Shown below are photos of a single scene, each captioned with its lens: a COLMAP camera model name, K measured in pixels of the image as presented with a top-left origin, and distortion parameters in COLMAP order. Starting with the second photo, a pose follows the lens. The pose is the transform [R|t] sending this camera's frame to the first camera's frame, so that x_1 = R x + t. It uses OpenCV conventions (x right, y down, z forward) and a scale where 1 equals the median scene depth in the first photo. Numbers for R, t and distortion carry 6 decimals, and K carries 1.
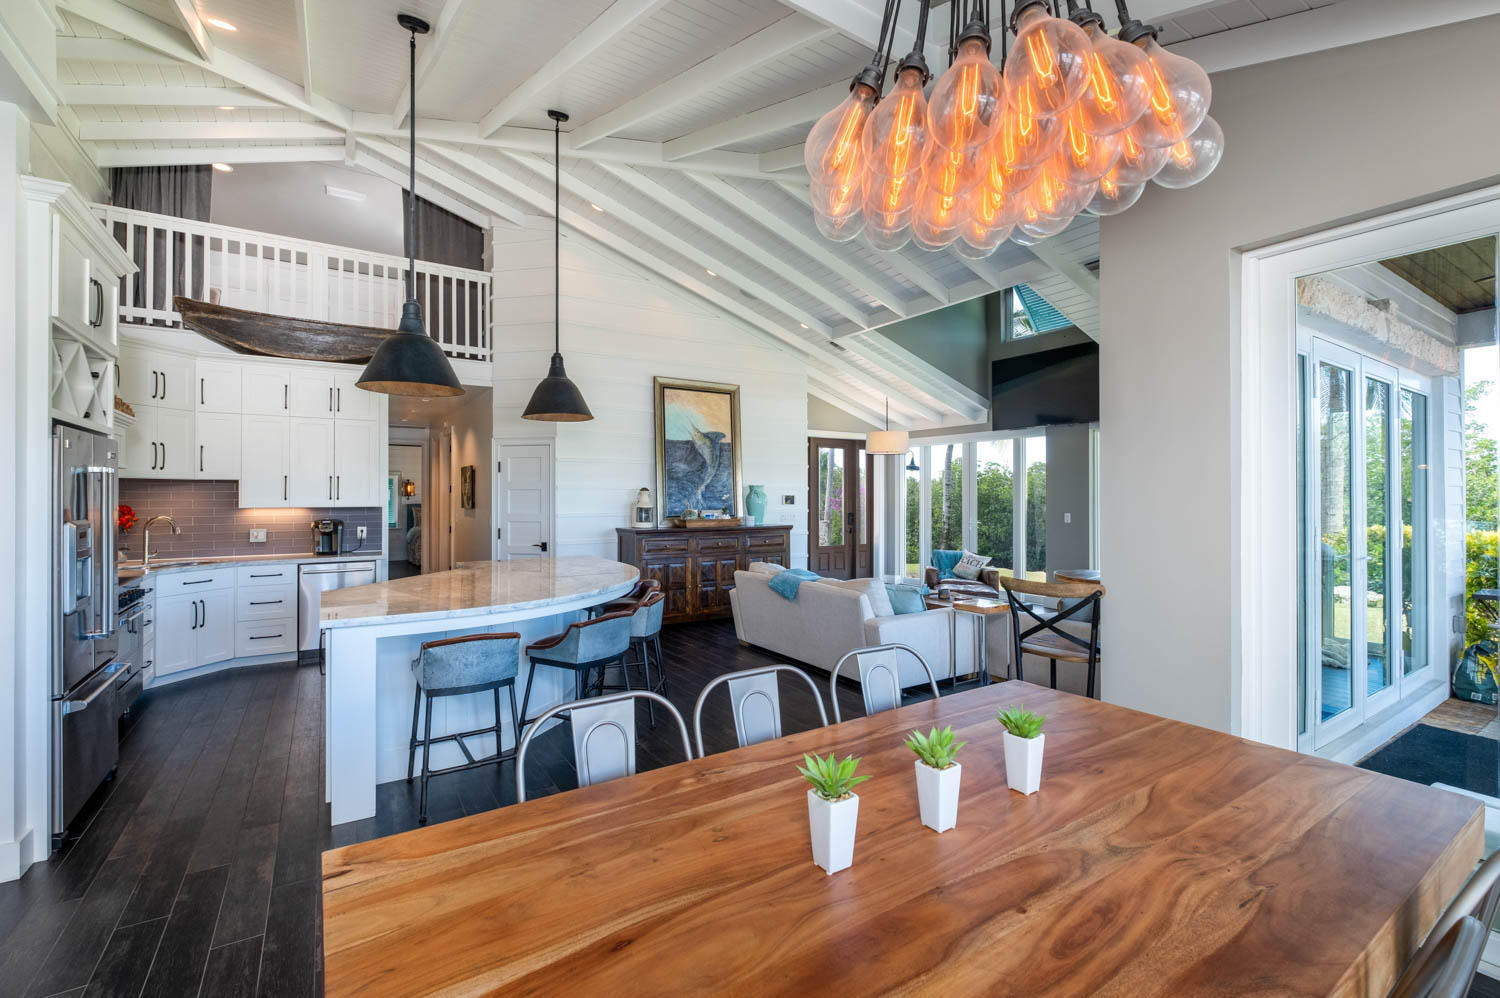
lens RADIAL K [[652.6, 0, 751.8], [0, 652.6, 495.5], [0, 0, 1]] dist [-0.001615, -0.003731]
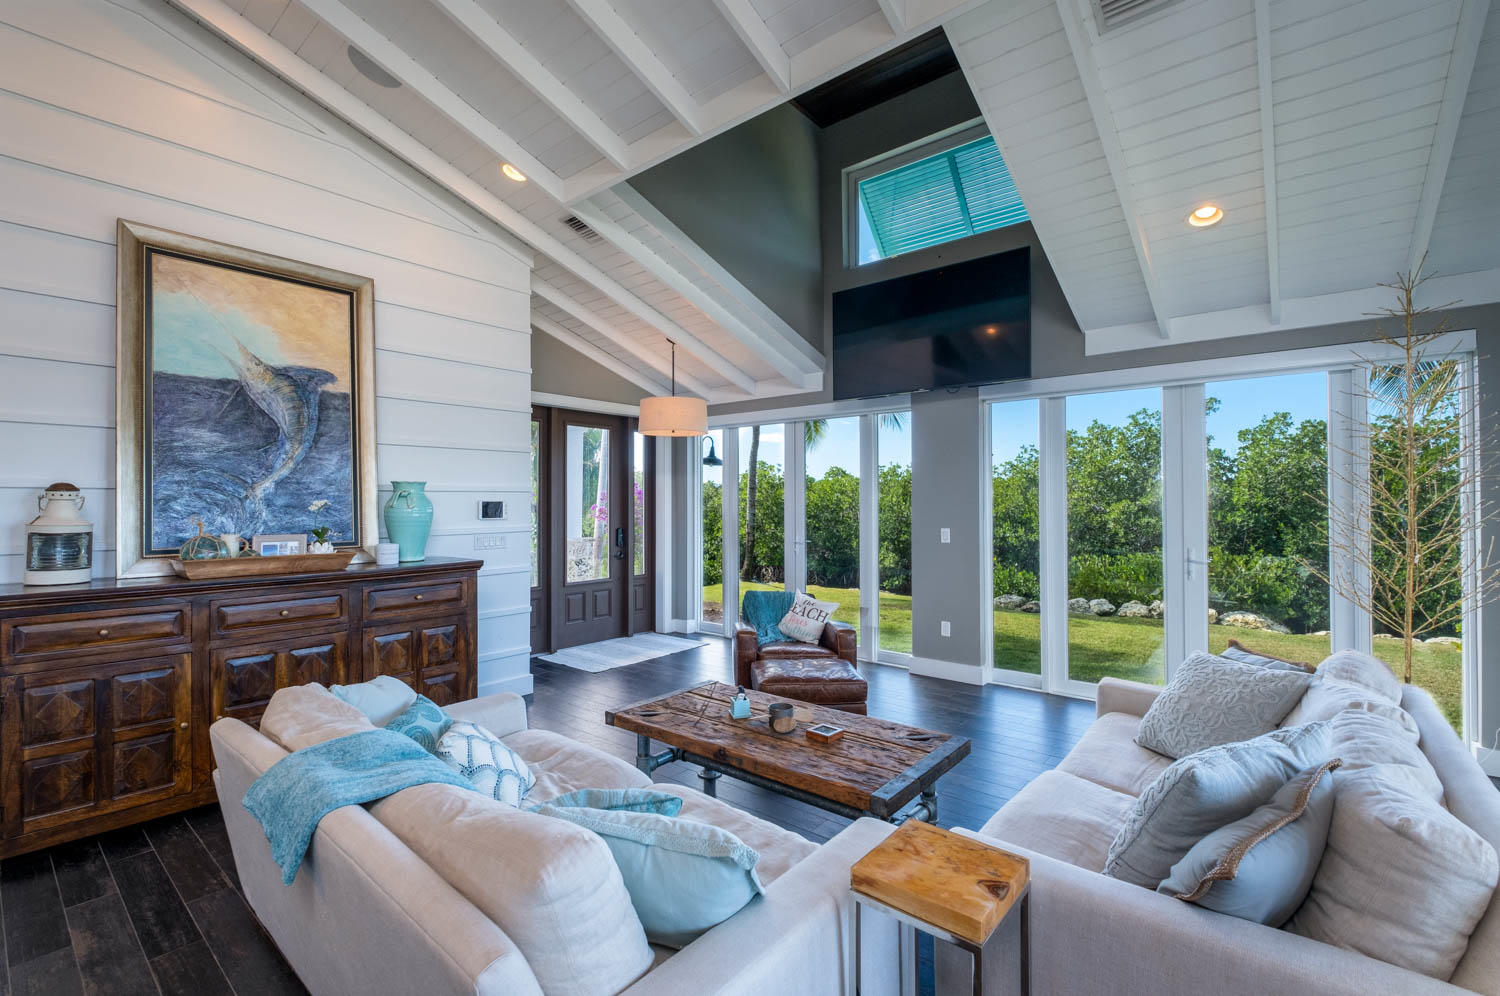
lens RADIAL K [[652.6, 0, 749.6], [0, 652.6, 500.2], [0, 0, 1]] dist [-0.001615, -0.003731]
pose [[0.955158, -0.001313, 0.296094, 0.109605], [0.001925, 0.999997, -0.001774, 0.000103], [-0.296090, 0.002265, 0.955157, 0.452309]]
